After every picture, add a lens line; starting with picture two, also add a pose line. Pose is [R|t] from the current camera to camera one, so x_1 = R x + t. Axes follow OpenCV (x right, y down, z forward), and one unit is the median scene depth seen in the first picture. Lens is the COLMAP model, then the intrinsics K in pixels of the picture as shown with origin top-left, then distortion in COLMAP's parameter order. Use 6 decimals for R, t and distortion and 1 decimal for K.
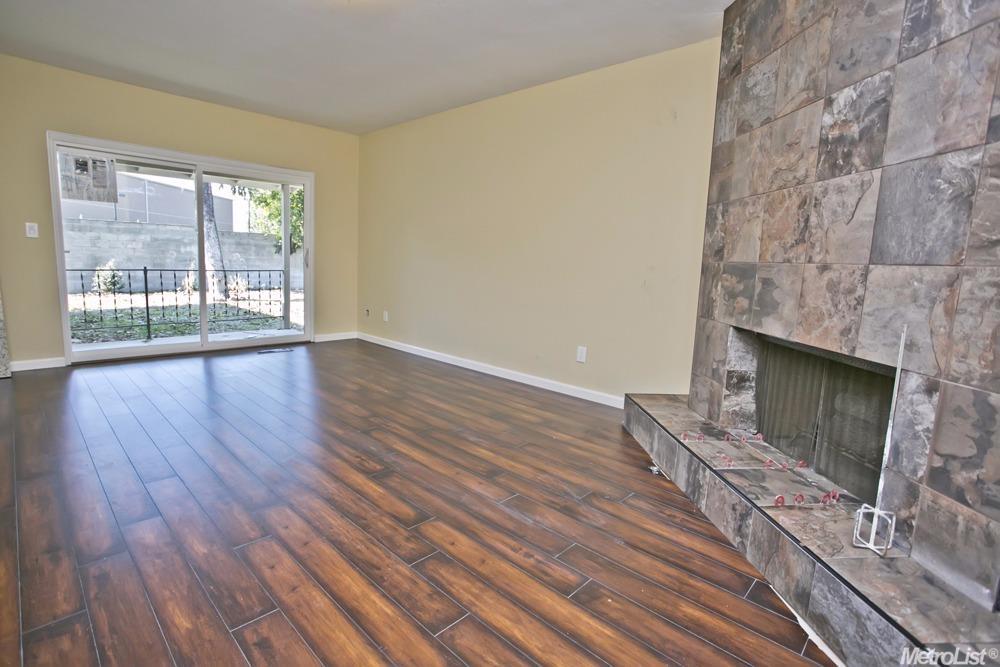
lens RADIAL K [[481.0, 0, 508.7], [0, 481.0, 329.6], [0, 0, 1]] dist [-0.046367, 0.020089]
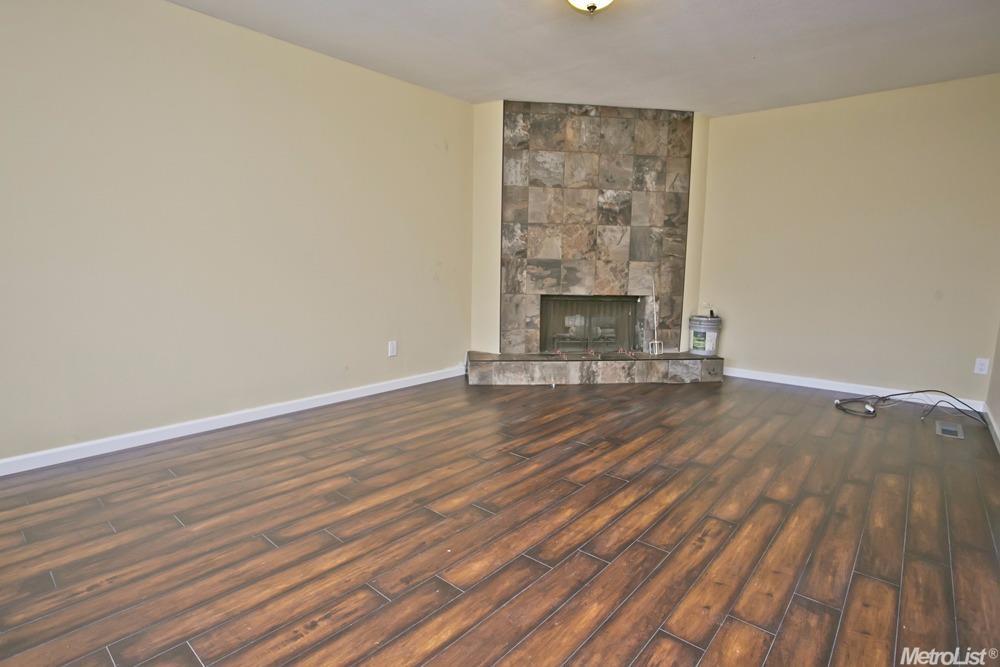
lens RADIAL K [[486.4, 0, 492.6], [0, 486.4, 331.3], [0, 0, 1]] dist [-0.077667, 0.038357]
pose [[-0.008867, -0.182618, 0.983144, -1.656229], [0.125156, 0.975249, 0.182281, -0.281097], [-0.992097, 0.124663, 0.014208, 1.444930]]
